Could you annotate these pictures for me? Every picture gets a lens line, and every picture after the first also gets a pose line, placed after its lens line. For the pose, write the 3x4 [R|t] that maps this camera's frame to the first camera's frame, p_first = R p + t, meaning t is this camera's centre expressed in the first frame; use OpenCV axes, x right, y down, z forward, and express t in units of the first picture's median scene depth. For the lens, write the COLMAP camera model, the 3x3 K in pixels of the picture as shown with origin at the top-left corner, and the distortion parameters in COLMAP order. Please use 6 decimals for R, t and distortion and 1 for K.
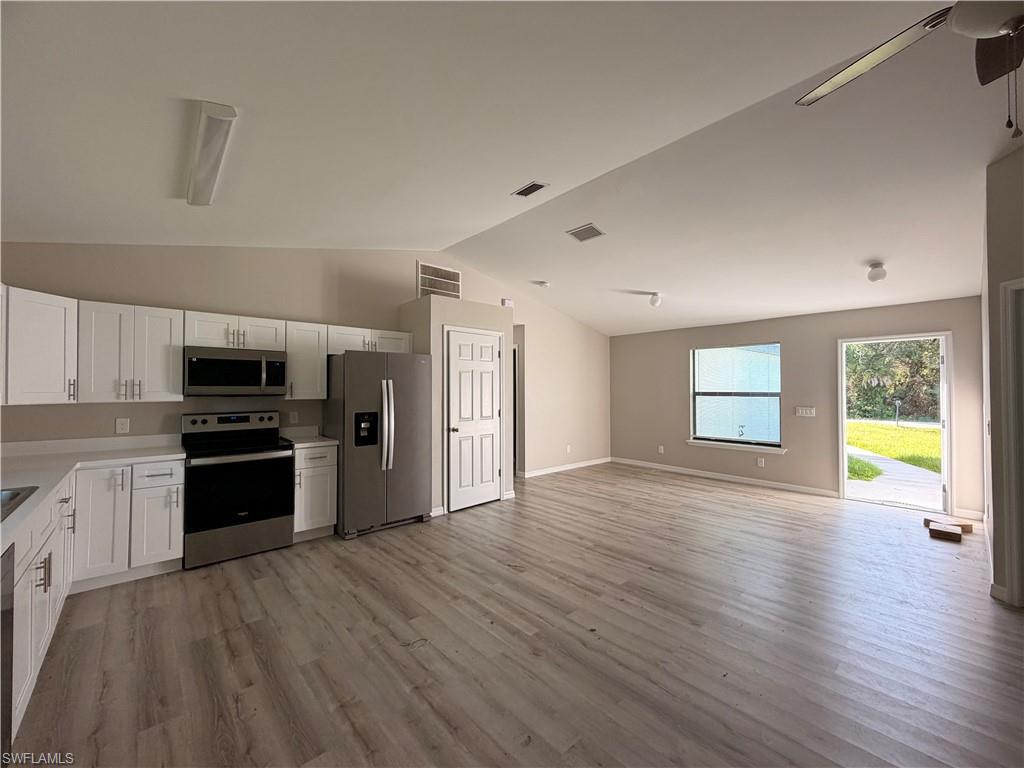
lens RADIAL K [[405.9, 0, 512.0], [0, 405.9, 384.0], [0, 0, 1]] dist [0.000602, 0.000355]
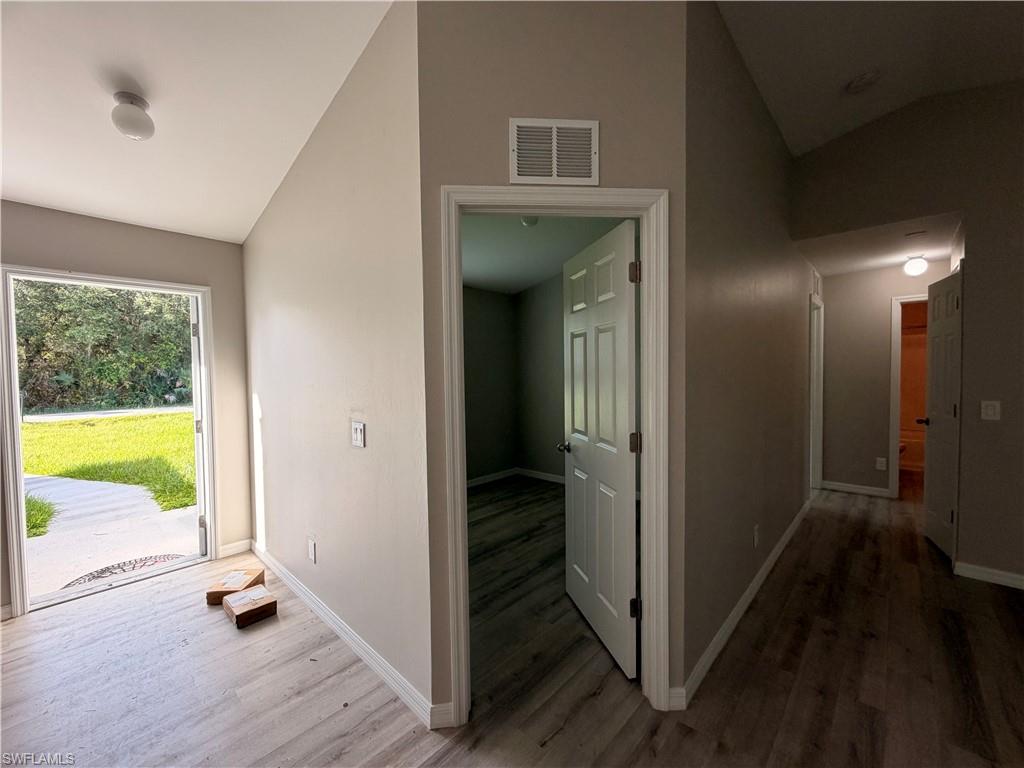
lens RADIAL K [[405.9, 0, 512.0], [0, 405.9, 384.0], [0, 0, 1]] dist [0.000602, 0.000355]
pose [[-0.090931, -0.030206, 0.995399, 1.614760], [-0.003659, 0.999543, 0.029998, 0.031568], [-0.995850, -0.000914, -0.091000, 2.497617]]
